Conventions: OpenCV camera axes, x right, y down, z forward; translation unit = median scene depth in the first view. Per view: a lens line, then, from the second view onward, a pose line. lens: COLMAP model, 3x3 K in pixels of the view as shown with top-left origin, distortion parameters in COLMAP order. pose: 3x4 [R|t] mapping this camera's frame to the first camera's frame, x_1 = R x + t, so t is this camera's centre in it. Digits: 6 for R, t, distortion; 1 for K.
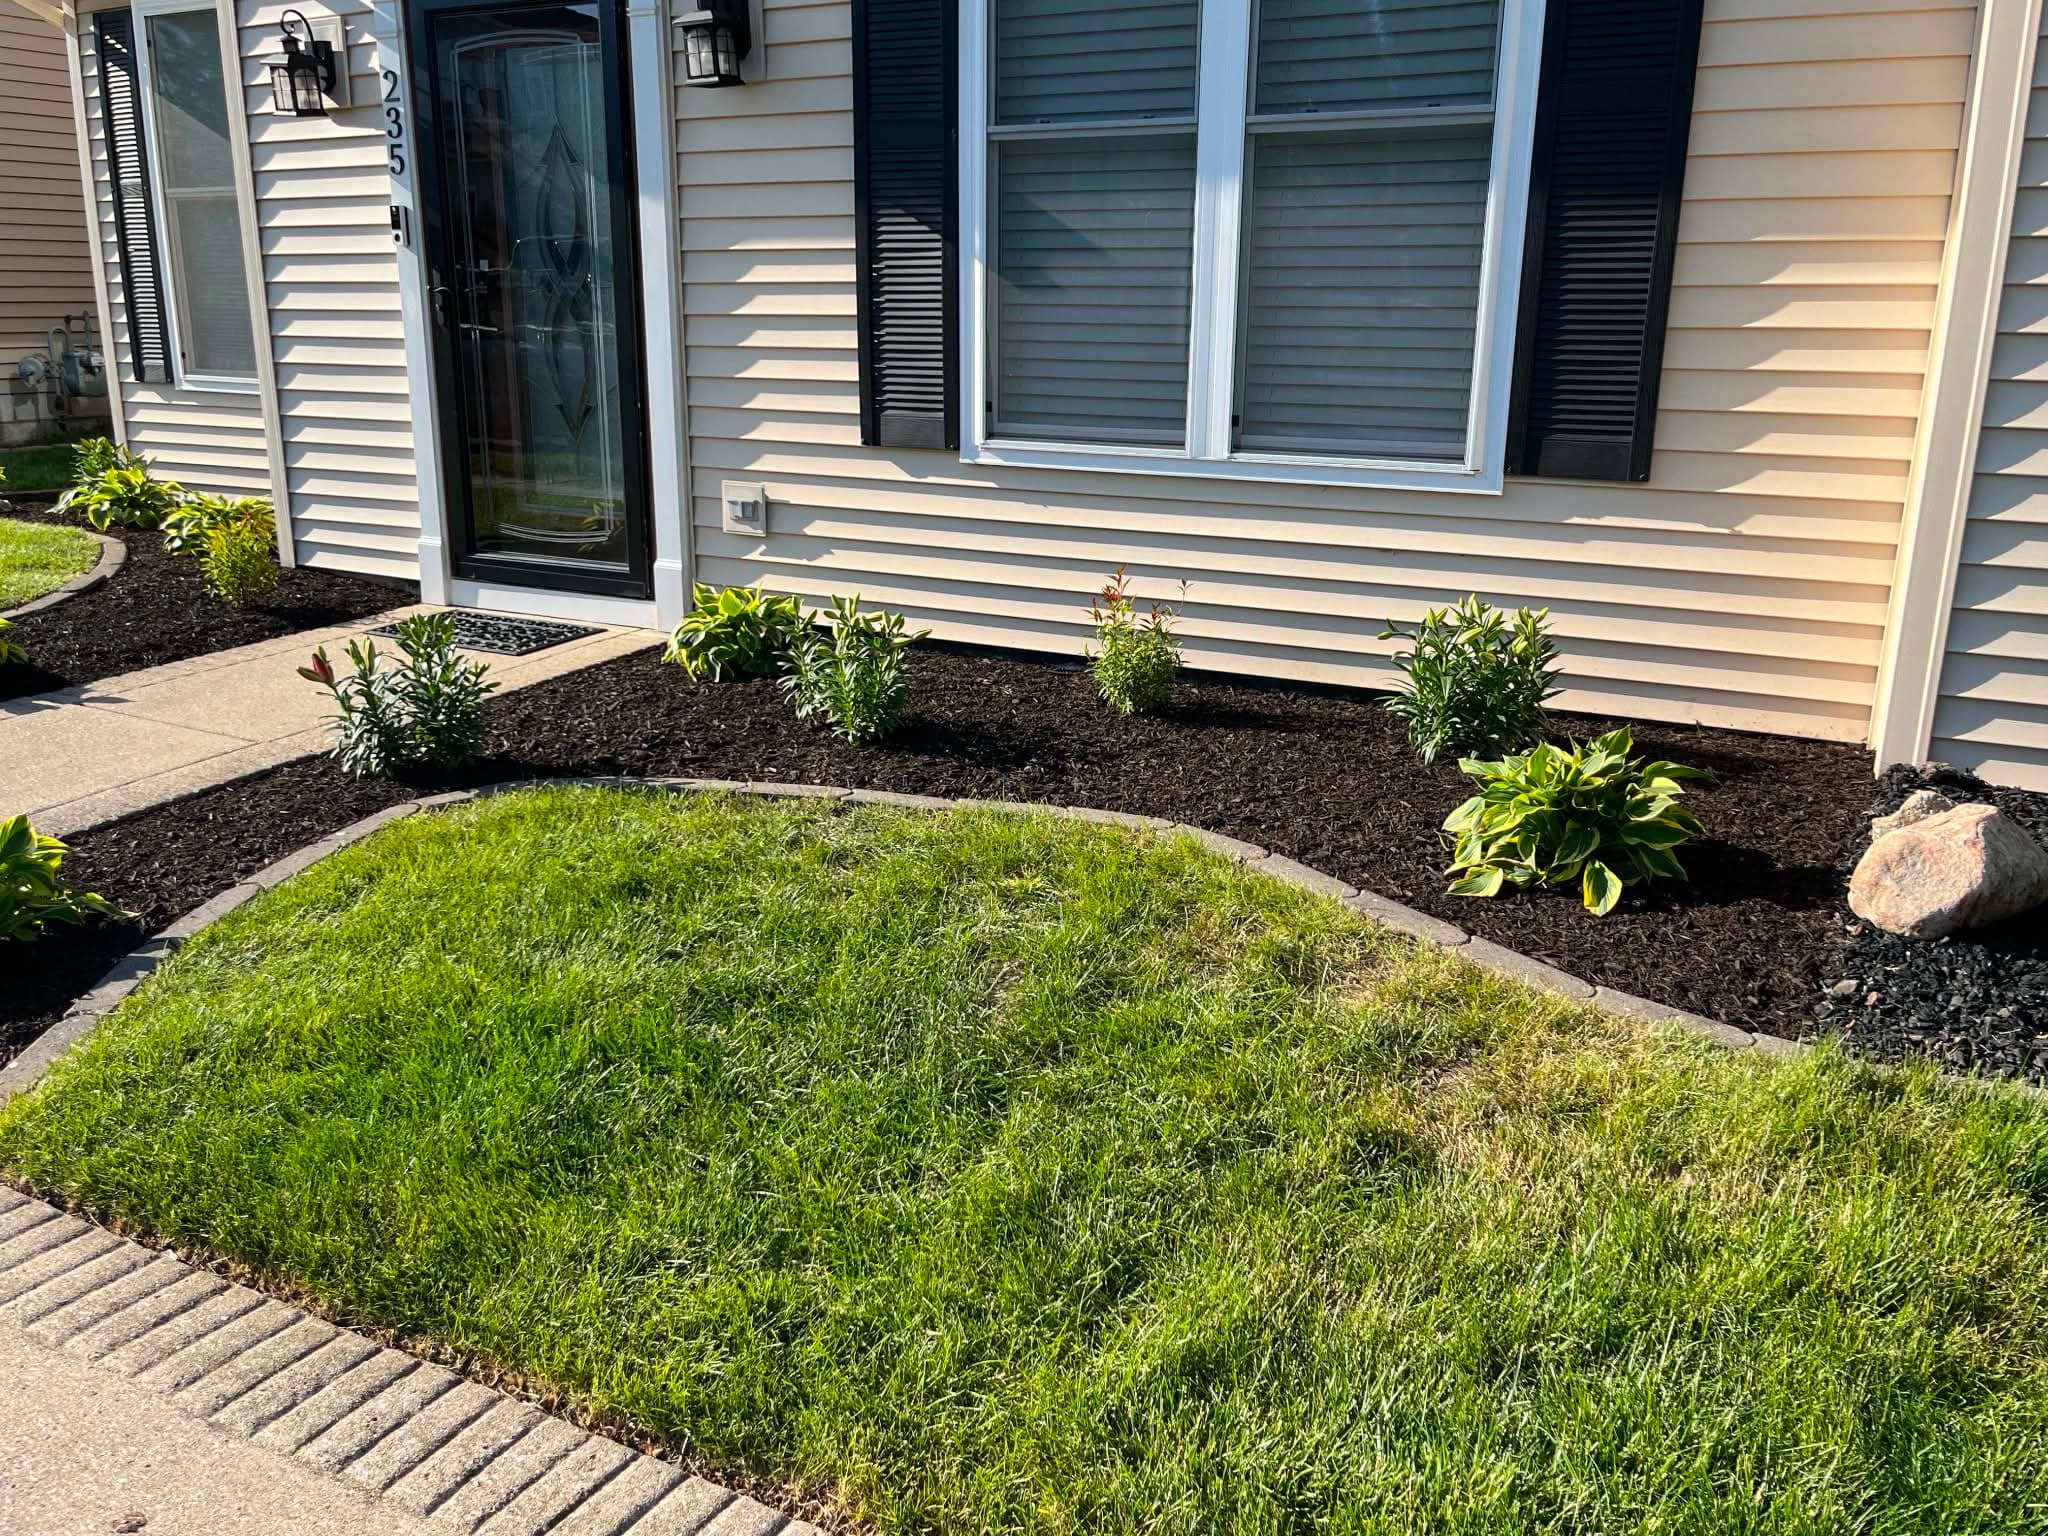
lens RADIAL K [[1680.1, 0, 1019.5], [0, 1680.1, 775.8], [0, 0, 1]] dist [0.007884, -0.020708]
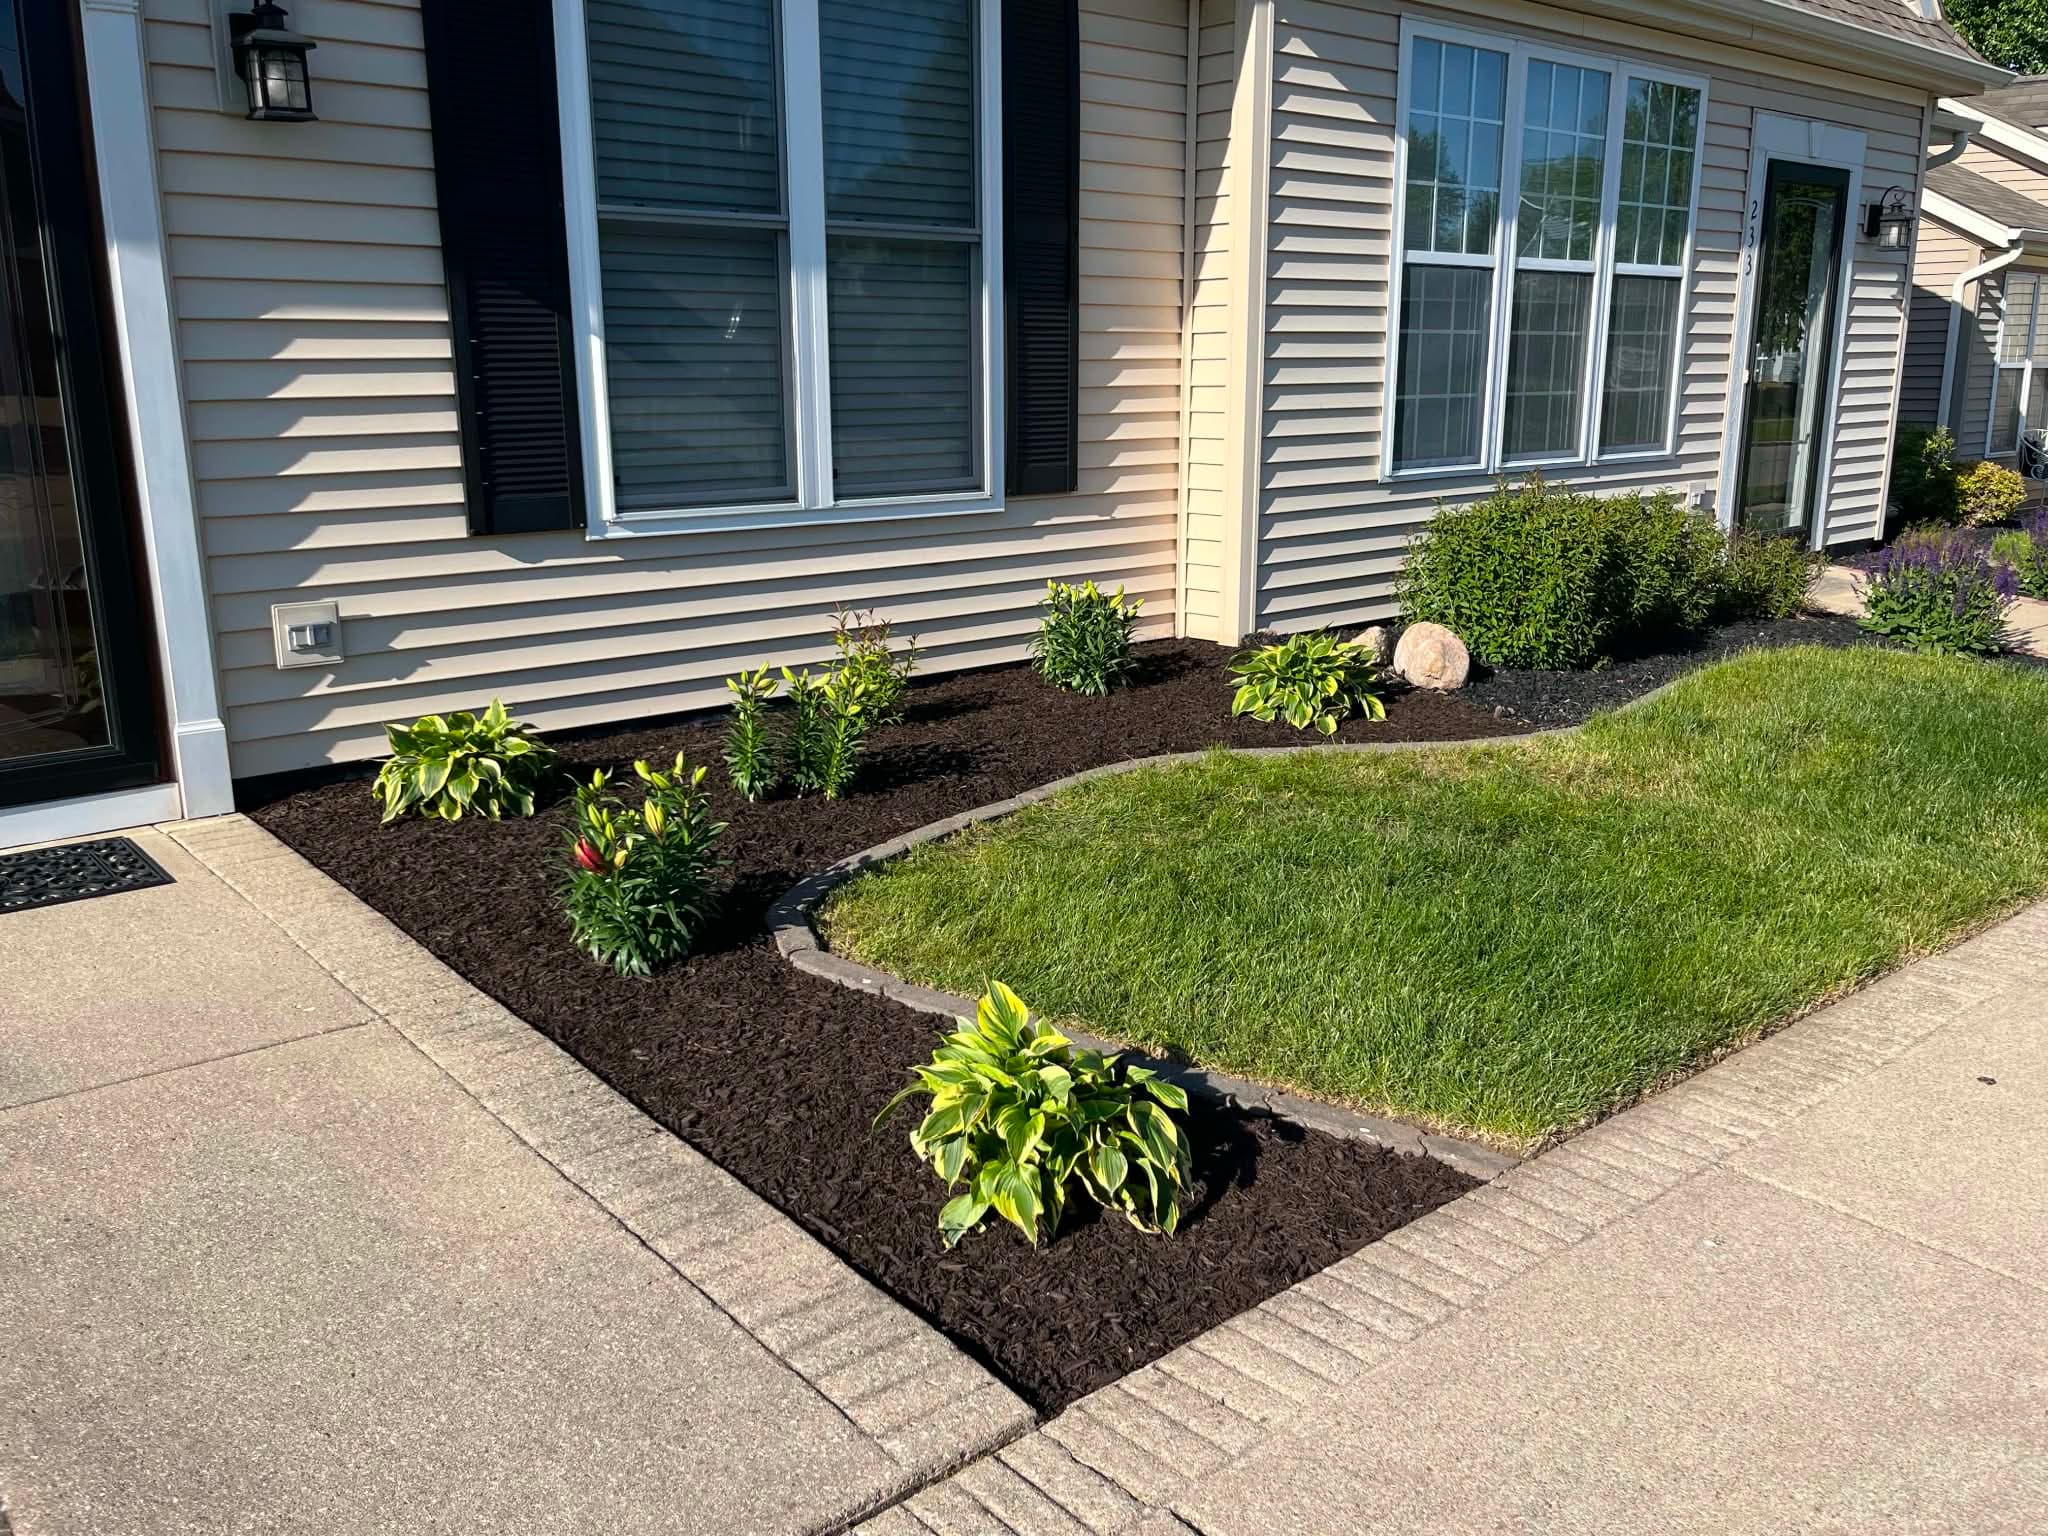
lens RADIAL K [[1680.1, 0, 1021.0], [0, 1680.1, 762.0], [0, 0, 1]] dist [0.007884, -0.020708]
pose [[0.358622, -0.223518, 0.906328, -0.865972], [0.259119, 0.956591, 0.133384, -0.130588], [-0.896799, 0.187012, 0.400972, 0.414307]]
